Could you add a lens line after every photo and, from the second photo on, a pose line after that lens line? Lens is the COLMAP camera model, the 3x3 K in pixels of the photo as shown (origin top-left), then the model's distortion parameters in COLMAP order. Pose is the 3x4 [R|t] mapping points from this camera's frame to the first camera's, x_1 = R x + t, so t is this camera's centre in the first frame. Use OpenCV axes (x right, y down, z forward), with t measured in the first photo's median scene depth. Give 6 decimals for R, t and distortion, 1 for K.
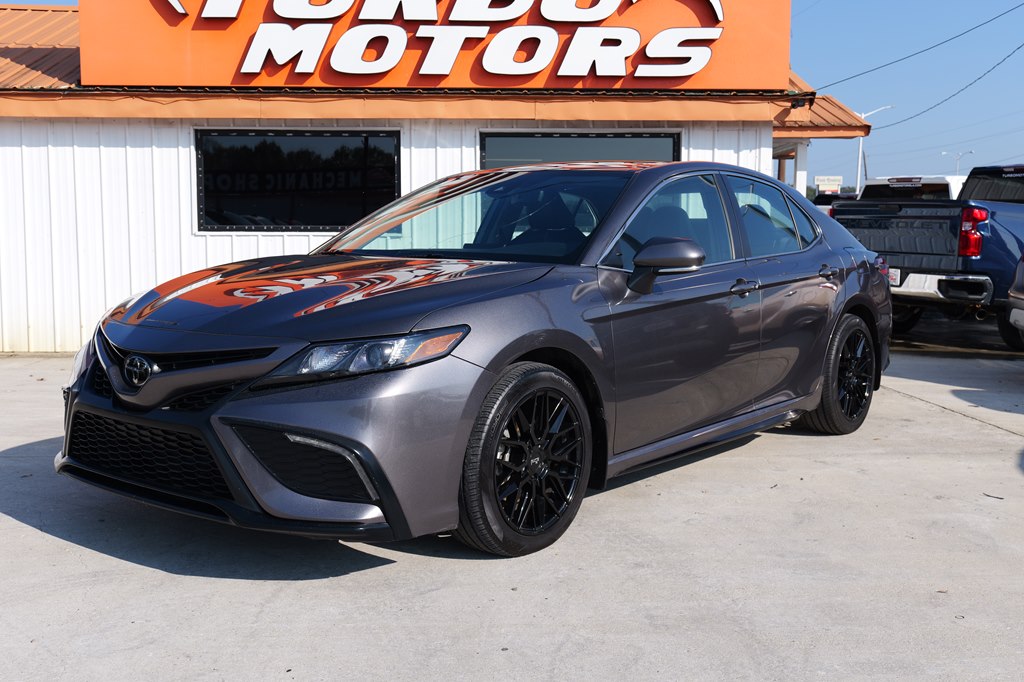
lens RADIAL K [[1019.4, 0, 501.9], [0, 1019.4, 341.2], [0, 0, 1]] dist [-0.001030, 0.000000]
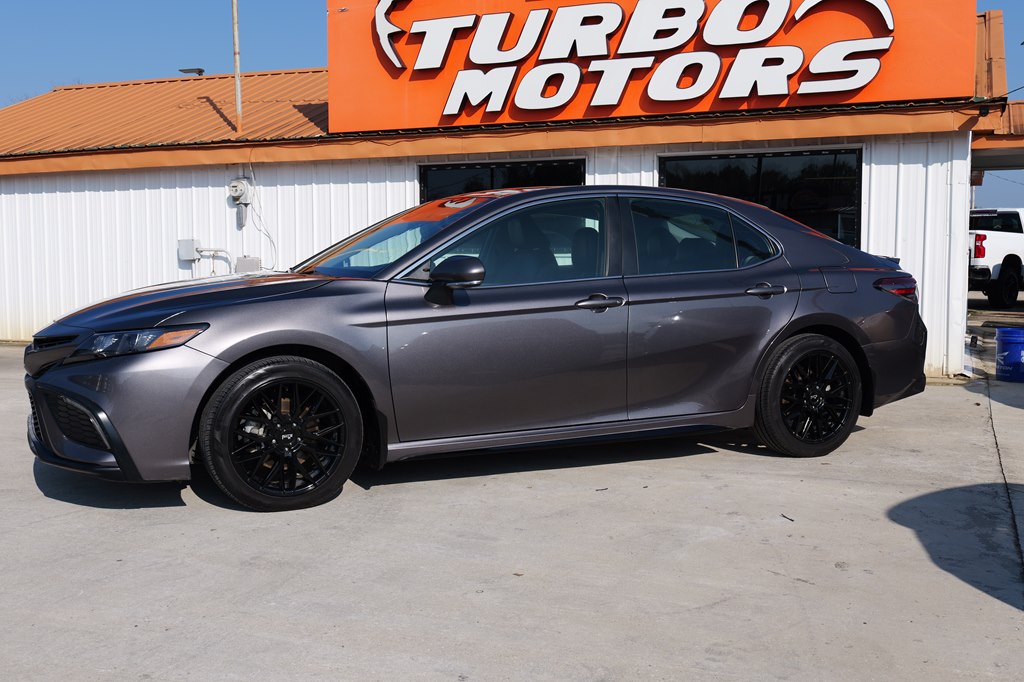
lens RADIAL K [[1019.4, 0, 514.2], [0, 1019.4, 345.4], [0, 0, 1]] dist [-0.001030, 0.000000]
pose [[0.907605, 0.033184, -0.418511, 0.465297], [-0.040640, 0.999134, -0.008911, 0.004304], [0.417853, 0.025097, 0.908168, -0.004551]]
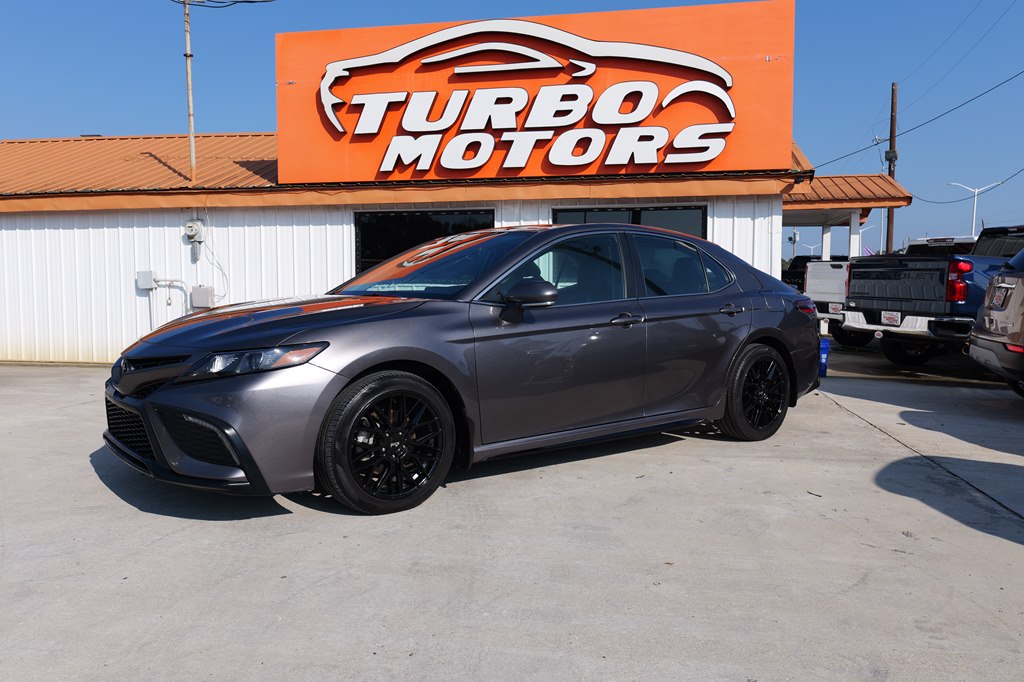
lens RADIAL K [[756.5, 0, 507.3], [0, 756.5, 342.3], [0, 0, 1]] dist [-0.002963, 0.005306]
pose [[0.975284, 0.013206, -0.220560, 0.231896], [-0.020773, 0.999271, -0.032023, 0.006892], [0.219976, 0.035813, 0.974848, 0.031838]]
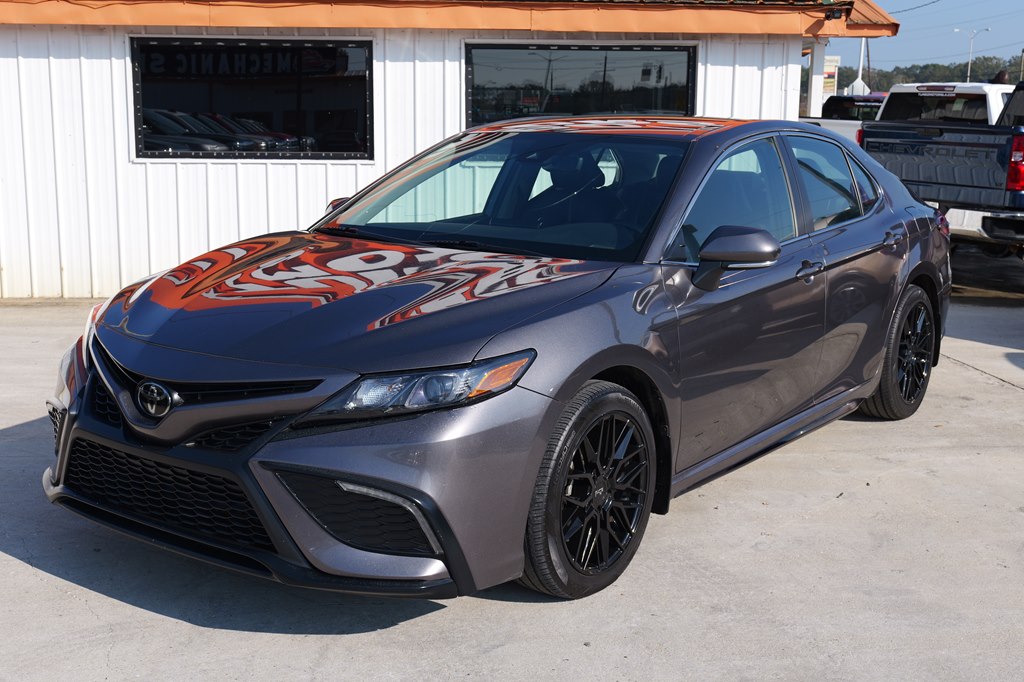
lens RADIAL K [[1168.3, 0, 493.0], [0, 1168.3, 336.7], [0, 0, 1]] dist [-0.001814, 0.000000]
pose [[0.999285, -0.000754, 0.037794, -0.057971], [-0.002186, 0.996976, 0.077686, -0.056885], [-0.037738, -0.077713, 0.996261, -0.002712]]
